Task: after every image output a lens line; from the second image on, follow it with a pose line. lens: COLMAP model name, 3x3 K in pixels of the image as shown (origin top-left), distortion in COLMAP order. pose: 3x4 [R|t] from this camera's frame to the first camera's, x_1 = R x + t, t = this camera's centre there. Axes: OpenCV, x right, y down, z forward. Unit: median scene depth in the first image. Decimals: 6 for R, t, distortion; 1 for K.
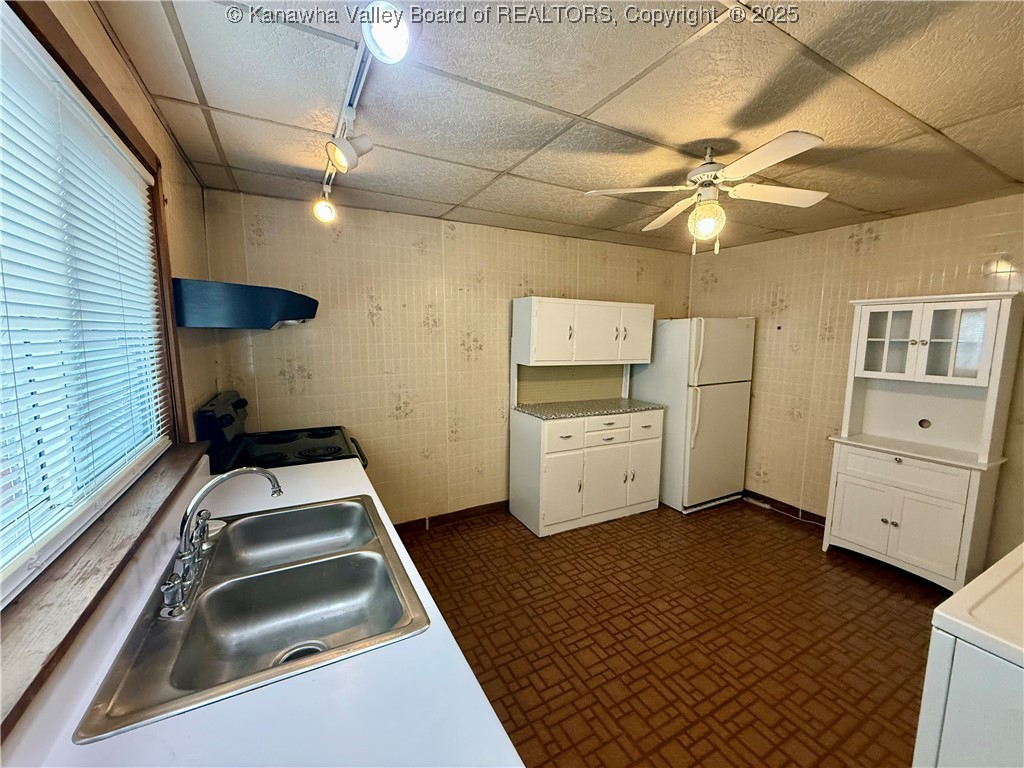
lens RADIAL K [[411.8, 0, 508.3], [0, 411.8, 385.0], [0, 0, 1]] dist [0.003165, 0.000461]
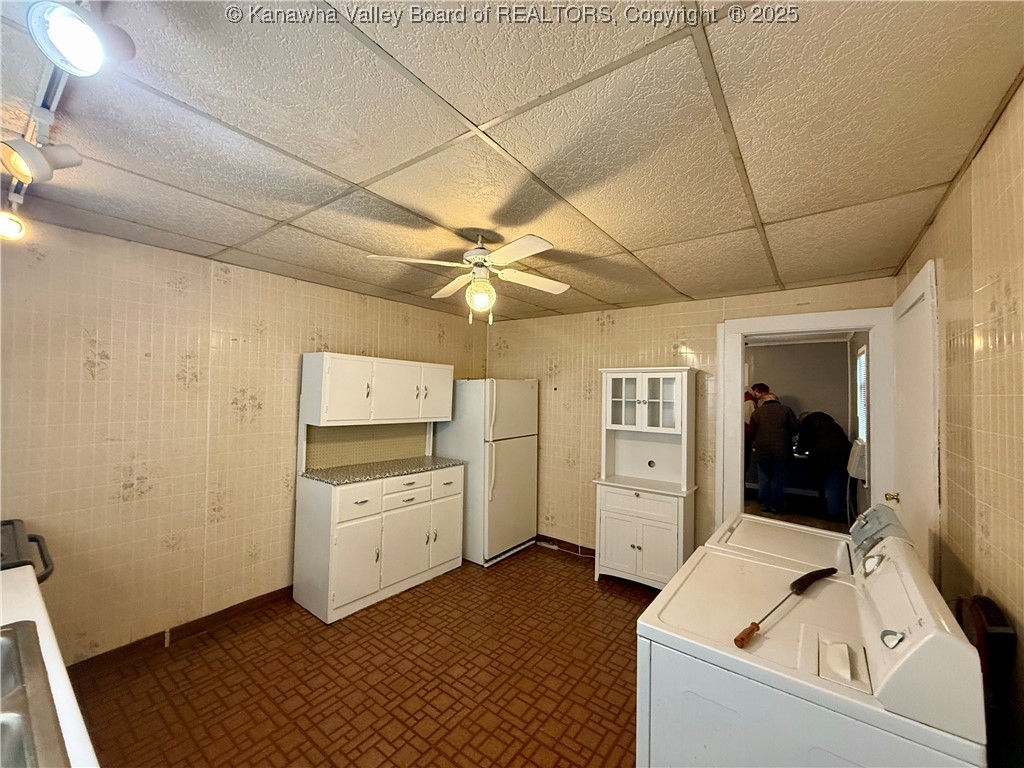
lens RADIAL K [[411.8, 0, 511.3], [0, 411.8, 384.1], [0, 0, 1]] dist [0.003165, 0.000461]
pose [[0.906192, 0.020189, 0.422385, 0.052826], [0.039001, 0.990612, -0.131022, -0.002801], [-0.421065, 0.135205, 0.896897, -0.013327]]
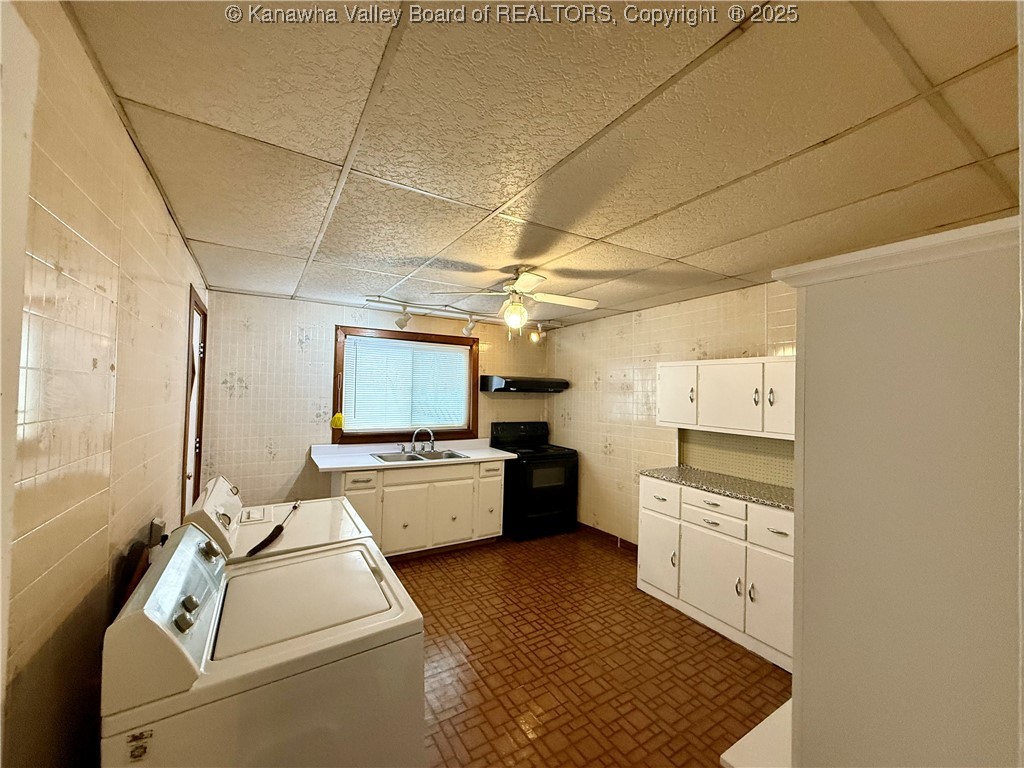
lens RADIAL K [[411.8, 0, 508.8], [0, 411.8, 383.7], [0, 0, 1]] dist [0.003165, 0.000461]
pose [[0.045242, -0.028584, -0.998567, 1.229344], [-0.141743, 0.989294, -0.034741, -0.067394], [0.988869, 0.143112, 0.040706, 0.608090]]
